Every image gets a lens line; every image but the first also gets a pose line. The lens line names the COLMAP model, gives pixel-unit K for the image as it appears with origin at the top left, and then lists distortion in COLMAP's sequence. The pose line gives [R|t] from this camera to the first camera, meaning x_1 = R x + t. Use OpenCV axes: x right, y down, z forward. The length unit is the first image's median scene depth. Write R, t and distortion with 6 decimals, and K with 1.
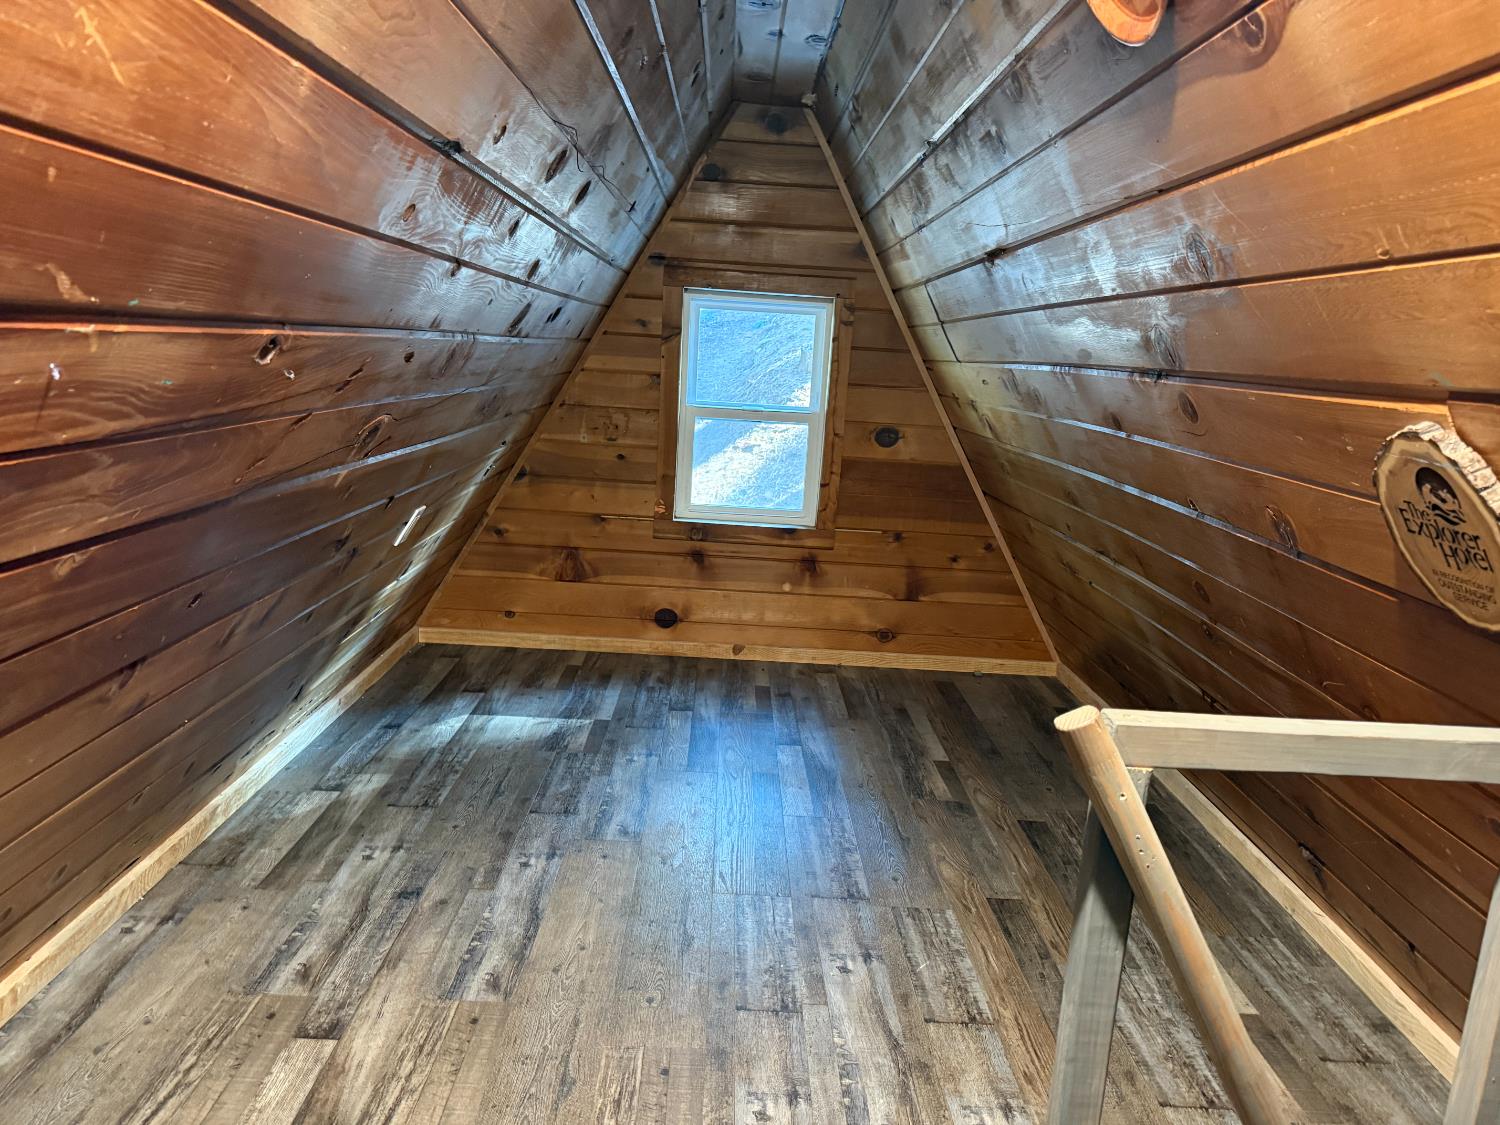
lens RADIAL K [[1048.6, 0, 745.2], [0, 1048.6, 576.8], [0, 0, 1]] dist [0.033010, -0.048844]
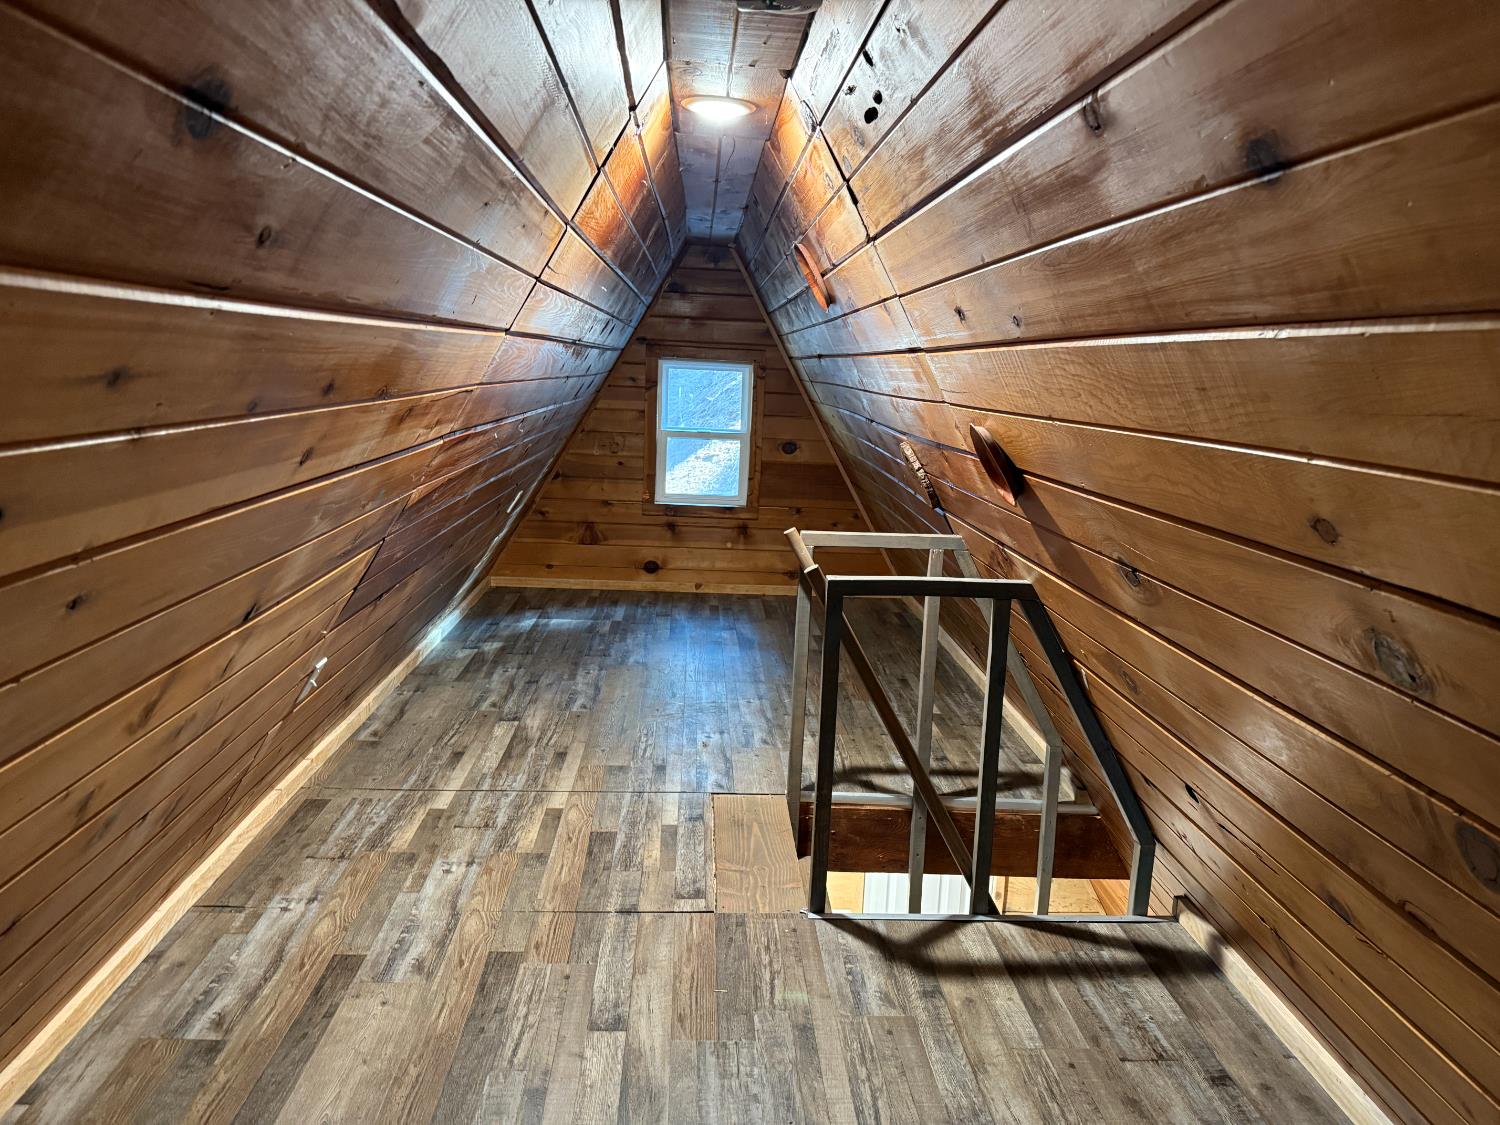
lens RADIAL K [[1048.6, 0, 774.3], [0, 1048.6, 573.0], [0, 0, 1]] dist [0.033010, -0.048844]
pose [[0.997965, -0.024873, 0.058705, 0.015926], [0.025656, 0.999591, -0.012626, 0.081135], [-0.058367, 0.014106, 0.998196, -0.622220]]
